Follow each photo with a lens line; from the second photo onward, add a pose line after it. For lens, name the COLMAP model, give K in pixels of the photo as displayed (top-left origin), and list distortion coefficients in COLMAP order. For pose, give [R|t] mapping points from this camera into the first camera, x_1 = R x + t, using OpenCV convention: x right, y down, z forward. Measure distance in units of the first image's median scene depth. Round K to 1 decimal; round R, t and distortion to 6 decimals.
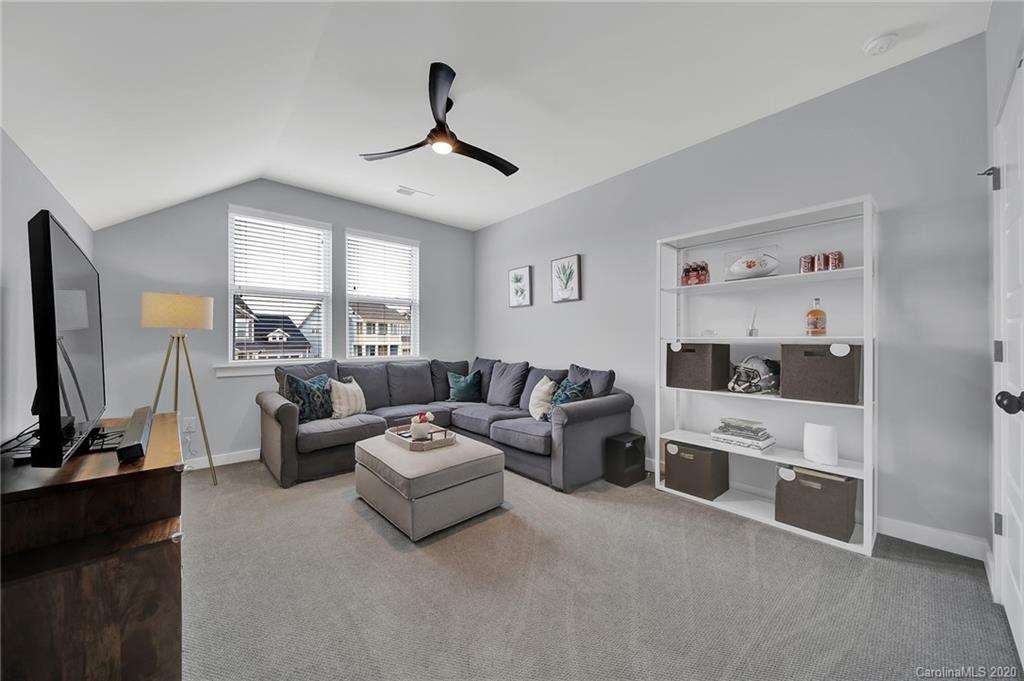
lens RADIAL K [[363.8, 0, 507.0], [0, 363.8, 335.2], [0, 0, 1]] dist [-0.000958, -0.000186]
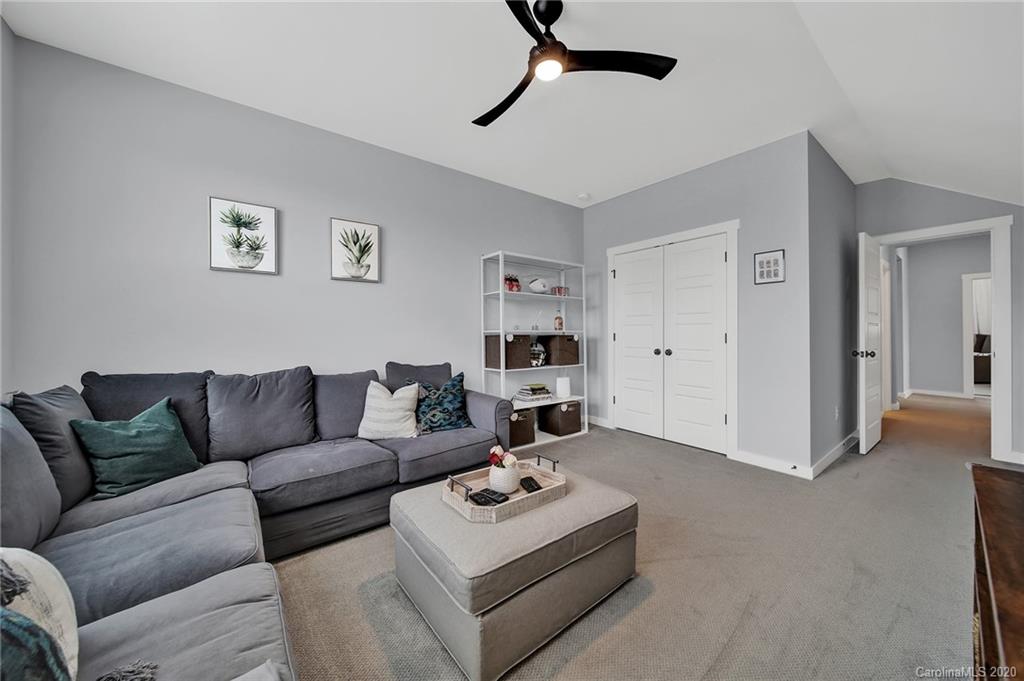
lens RADIAL K [[363.8, 0, 507.0], [0, 363.8, 335.2], [0, 0, 1]] dist [-0.000958, -0.000186]
pose [[0.046693, 0.002367, 0.998906, -0.732618], [-0.008247, 0.999964, -0.001984, 0.022398], [-0.998875, -0.008146, 0.046711, 0.846600]]
